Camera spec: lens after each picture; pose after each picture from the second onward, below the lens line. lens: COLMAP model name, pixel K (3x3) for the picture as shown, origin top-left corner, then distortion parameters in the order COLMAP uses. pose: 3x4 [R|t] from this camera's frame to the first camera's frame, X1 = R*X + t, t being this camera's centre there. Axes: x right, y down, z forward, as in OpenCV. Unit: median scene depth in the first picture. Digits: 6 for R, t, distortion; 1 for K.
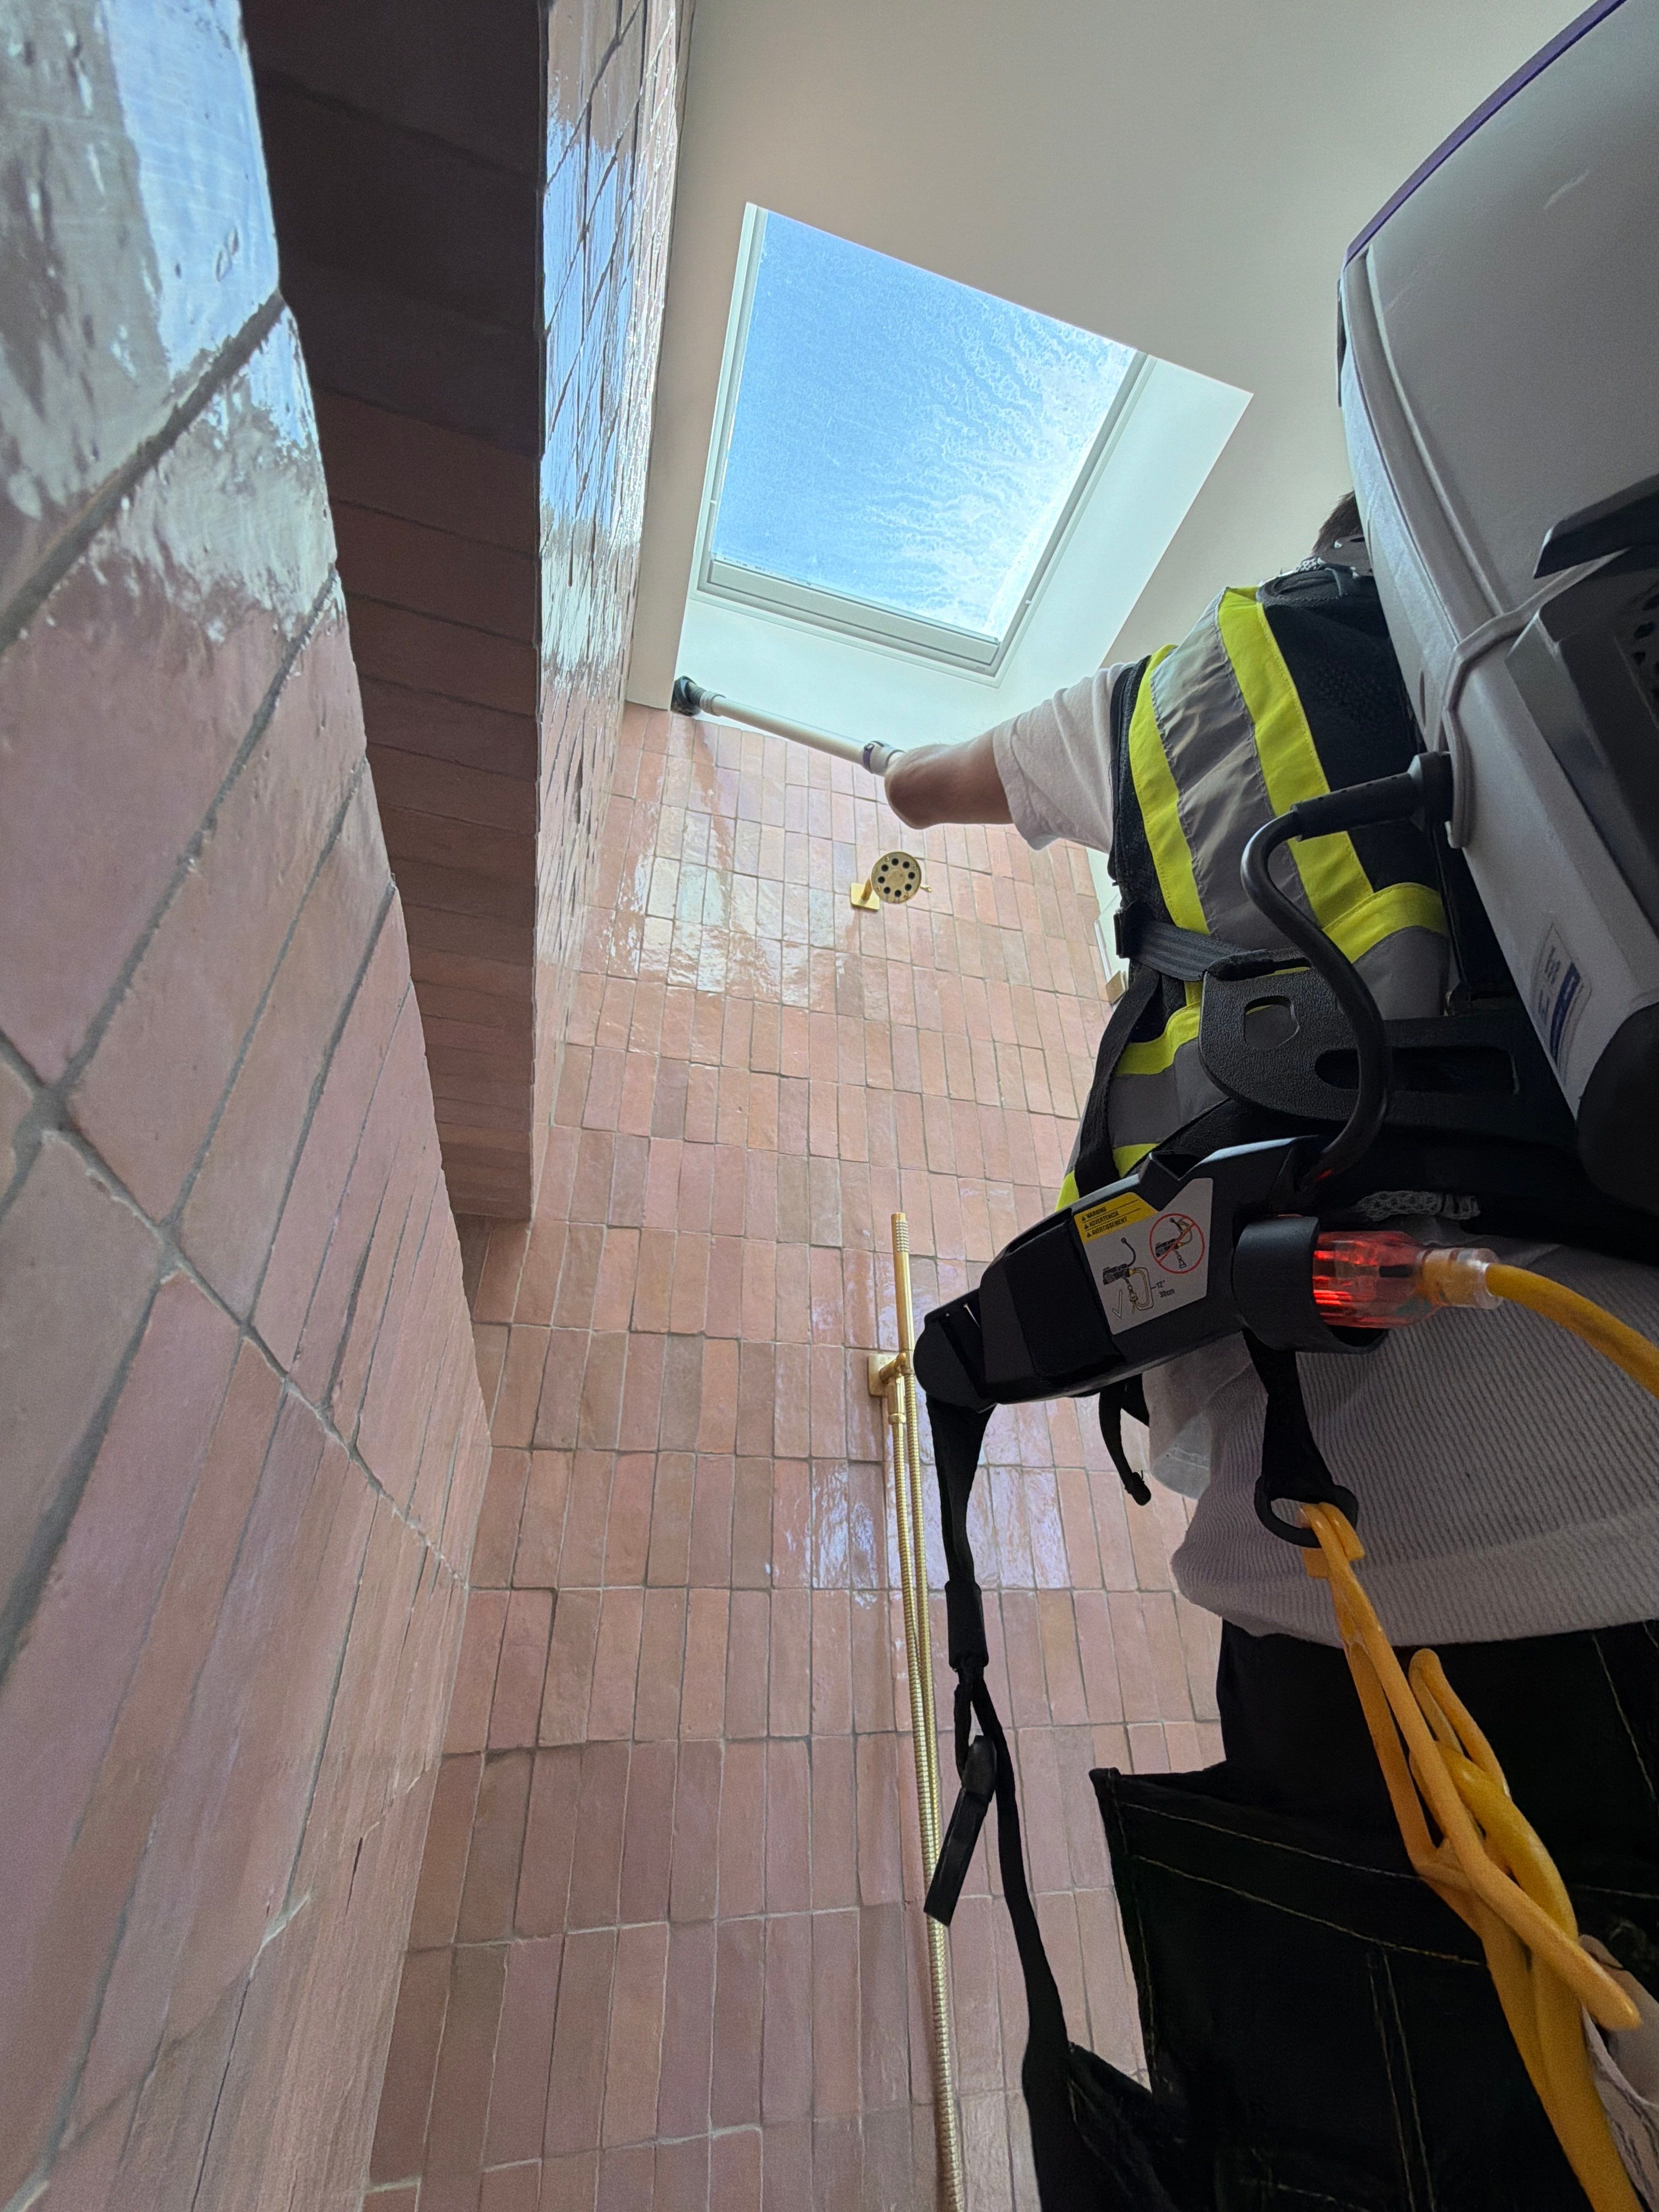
lens RADIAL K [[887.3, 0, 830.4], [0, 887.3, 1106.8], [0, 0, 1]] dist [-0.007163, 0.001123]
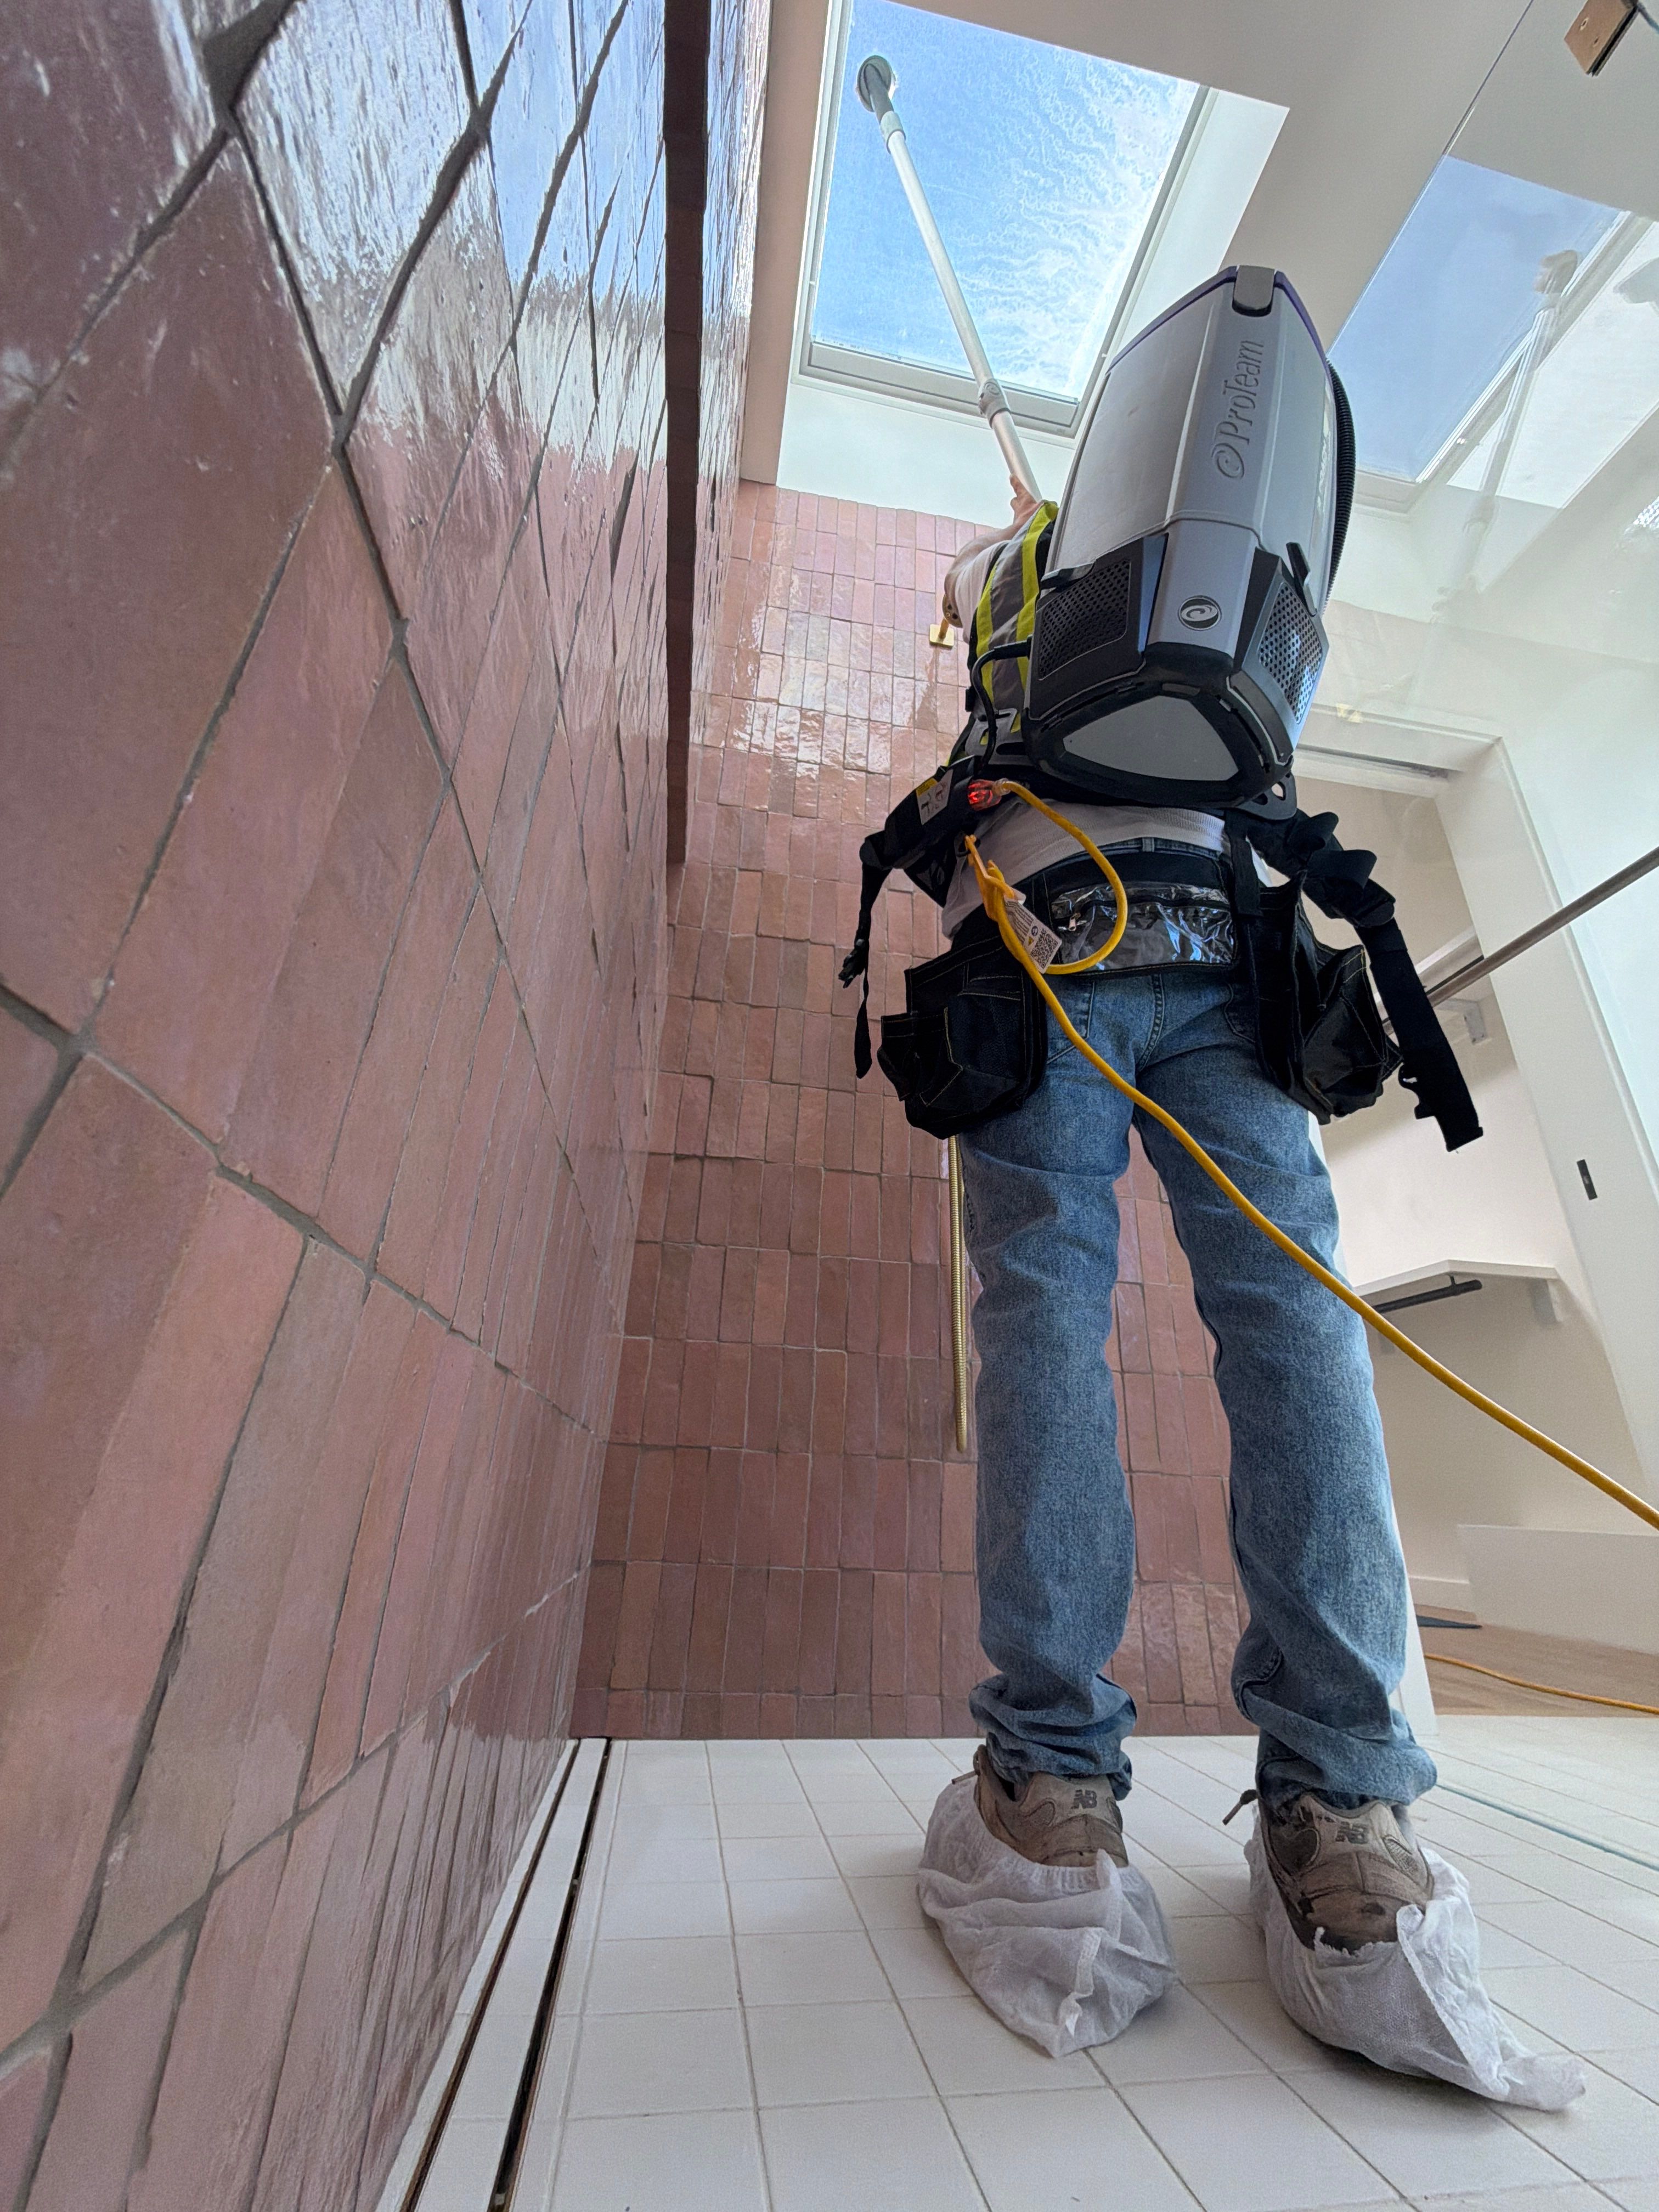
lens RADIAL K [[887.3, 0, 828.8], [0, 887.3, 1106.3], [0, 0, 1]] dist [-0.007163, 0.001123]
pose [[0.991285, 0.007319, -0.131530, 0.047156], [0.010875, 0.990500, 0.137080, 0.212109], [0.131284, -0.137316, 0.981789, -0.257075]]
